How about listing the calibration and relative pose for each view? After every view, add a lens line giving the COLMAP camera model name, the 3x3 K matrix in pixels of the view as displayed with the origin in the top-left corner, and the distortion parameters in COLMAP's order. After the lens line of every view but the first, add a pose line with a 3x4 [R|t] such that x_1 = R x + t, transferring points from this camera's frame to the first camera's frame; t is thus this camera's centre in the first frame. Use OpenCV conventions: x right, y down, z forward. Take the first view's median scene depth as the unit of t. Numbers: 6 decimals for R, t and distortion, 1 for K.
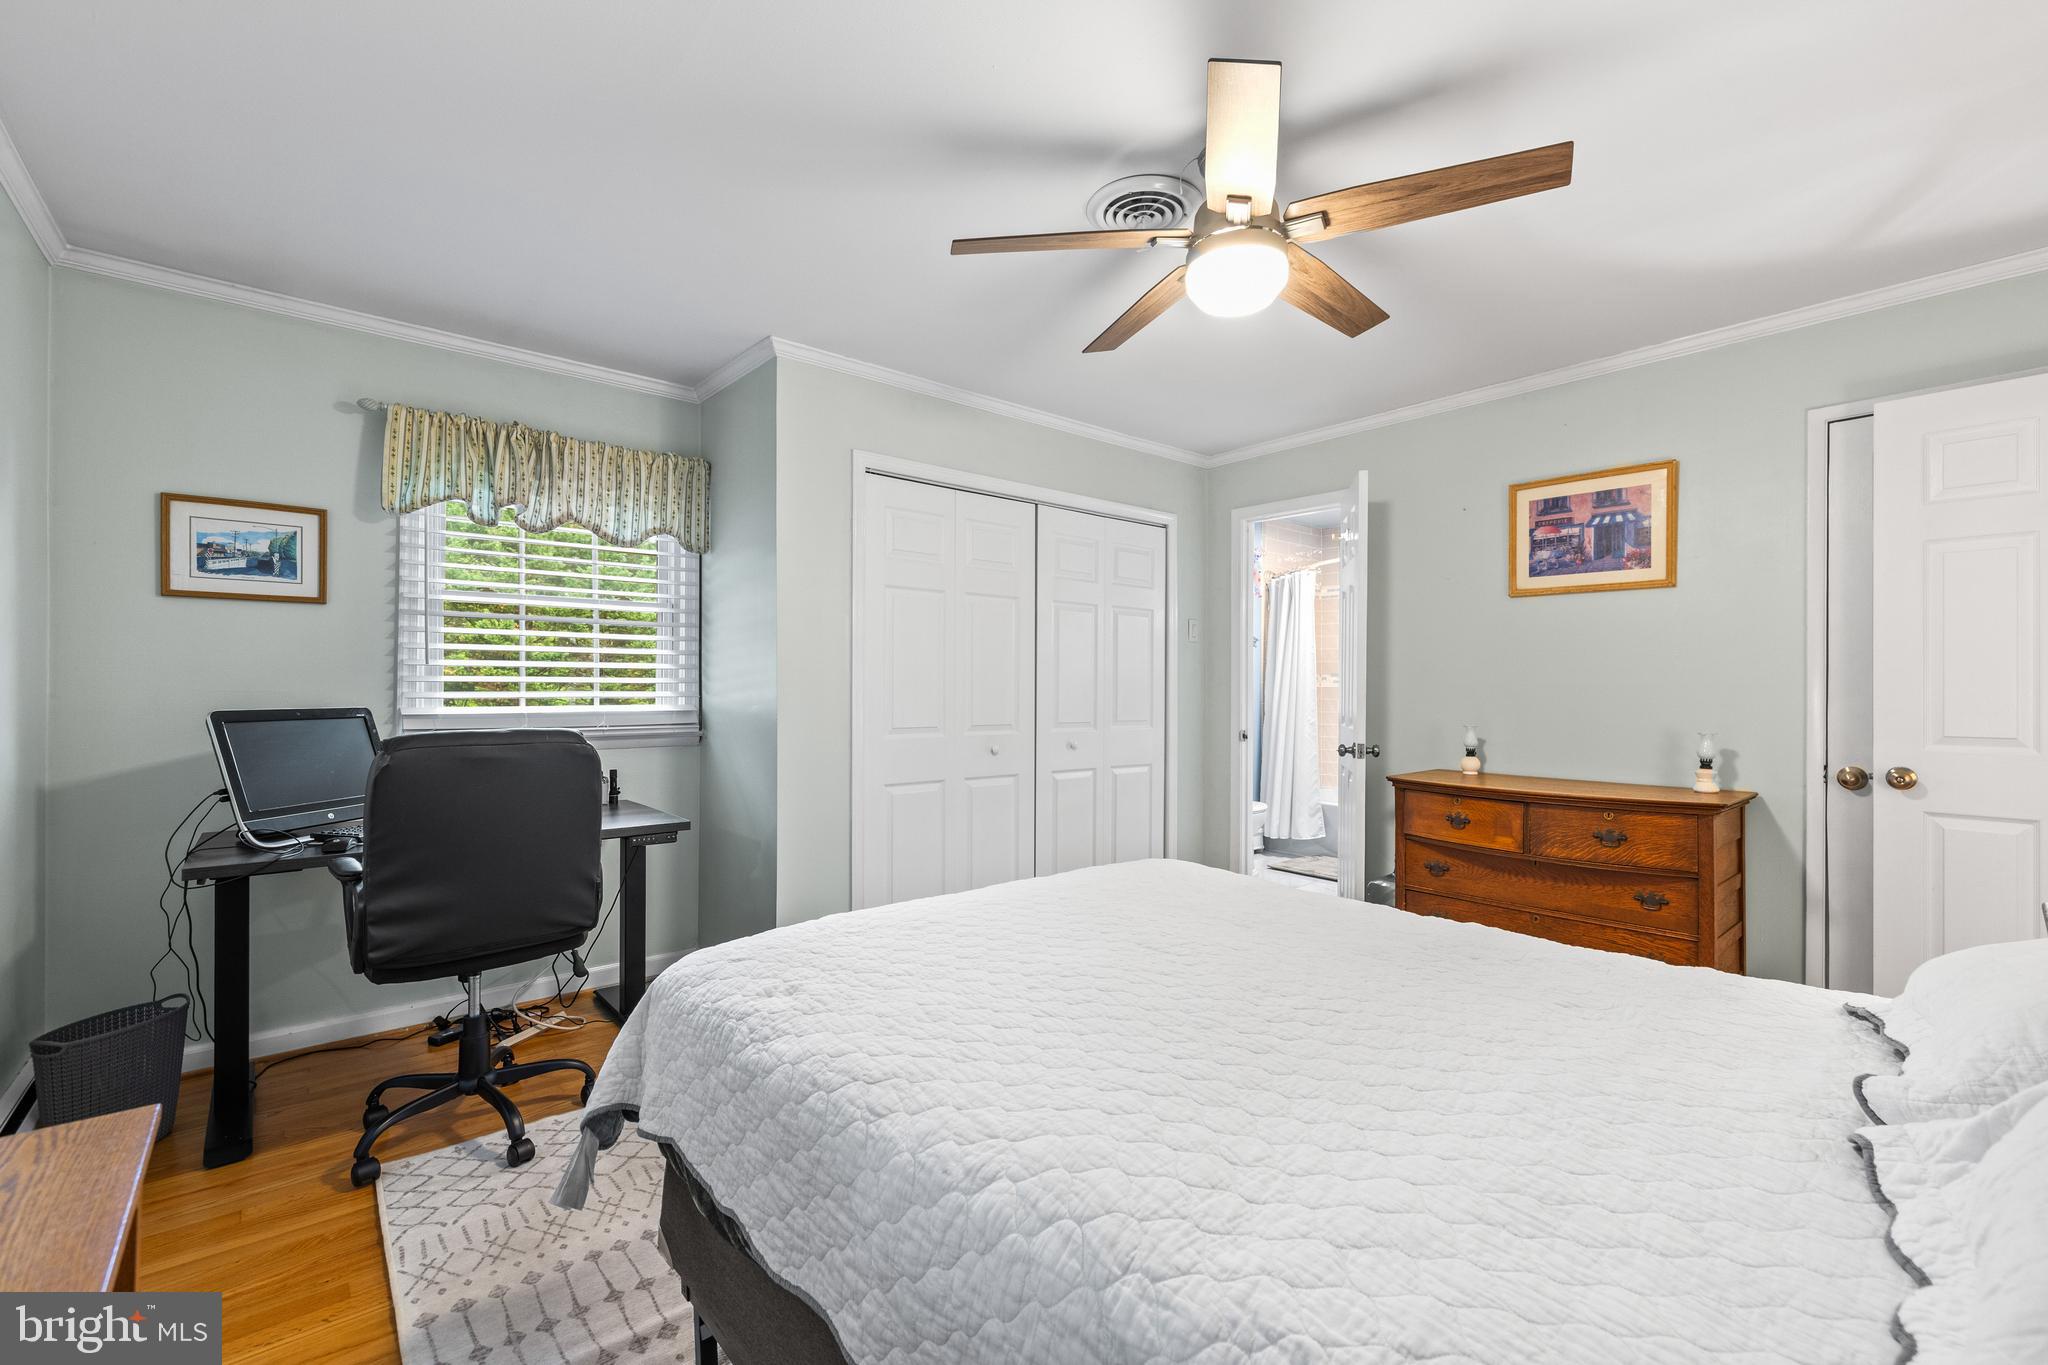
lens RADIAL K [[865.4, 0, 1025.0], [0, 865.4, 690.1], [0, 0, 1]] dist [0.003989, -0.000068]
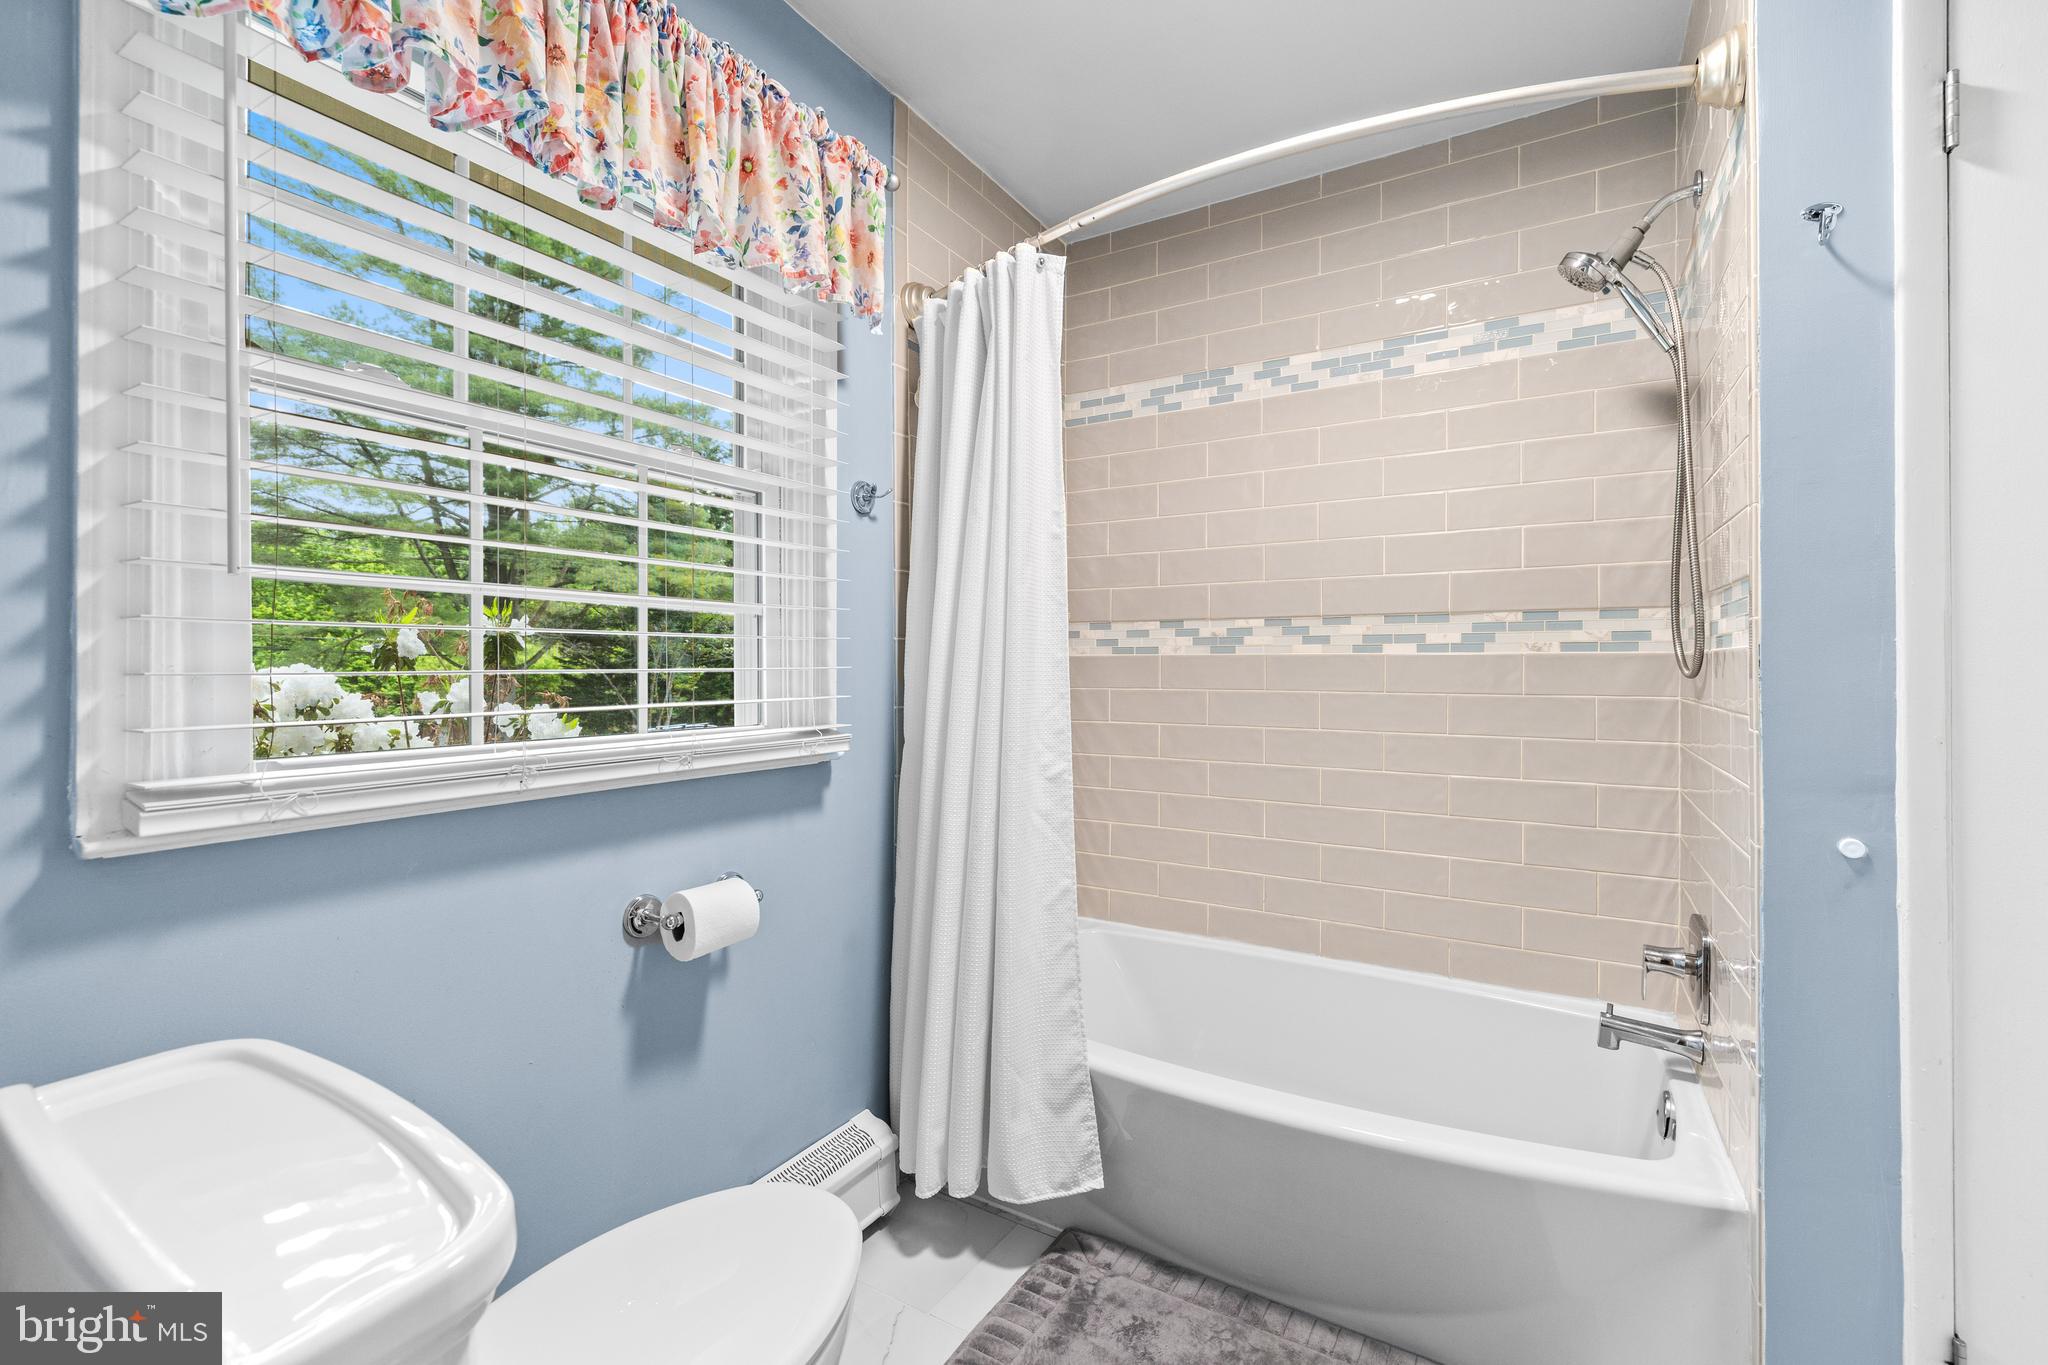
lens RADIAL K [[865.4, 0, 1026.7], [0, 865.4, 675.1], [0, 0, 1]] dist [0.003989, -0.000068]
pose [[0.942209, -0.003672, 0.335004, 0.222624], [0.003202, 0.999993, 0.001953, 0.002784], [-0.335009, -0.000768, 0.942215, 0.719852]]
